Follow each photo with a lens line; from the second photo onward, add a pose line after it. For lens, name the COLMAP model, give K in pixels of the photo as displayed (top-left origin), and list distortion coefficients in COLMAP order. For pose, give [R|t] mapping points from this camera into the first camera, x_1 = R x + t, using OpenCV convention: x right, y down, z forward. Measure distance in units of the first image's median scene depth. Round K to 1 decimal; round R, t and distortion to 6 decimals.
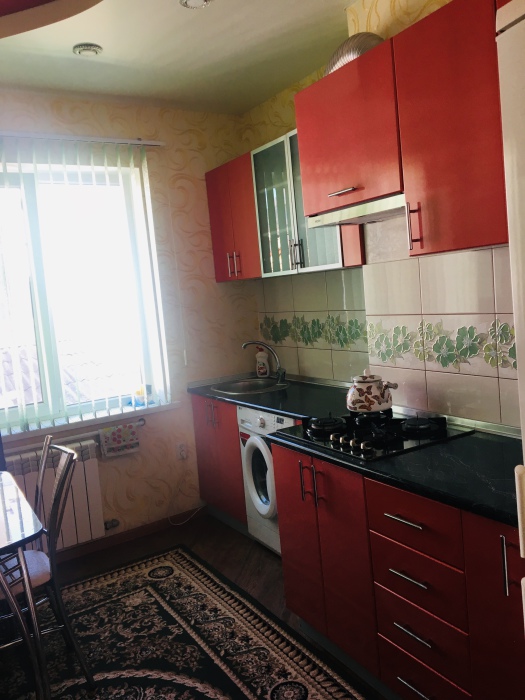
lens RADIAL K [[587.8, 0, 264.9], [0, 587.8, 348.1], [0, 0, 1]] dist [0.079163, -0.105522]
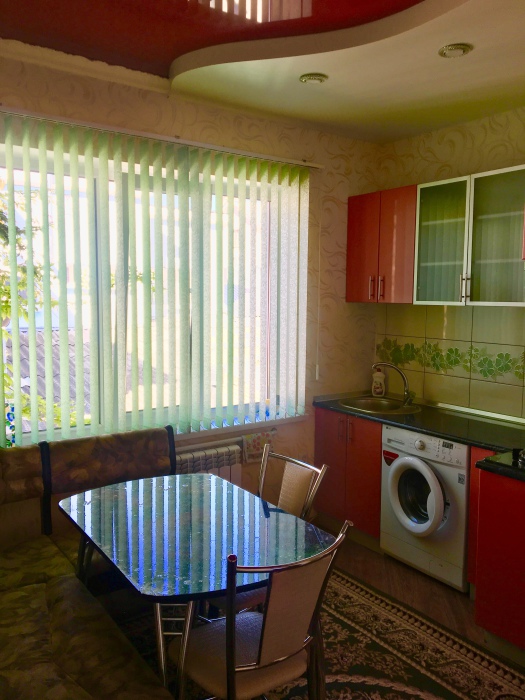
lens RADIAL K [[587.8, 0, 263.1], [0, 587.8, 348.6], [0, 0, 1]] dist [0.079163, -0.105522]
pose [[0.993583, 0.089827, 0.068730, -0.400741], [-0.089371, 0.995951, -0.009680, -0.008980], [-0.069321, 0.003475, 0.997588, -0.034204]]
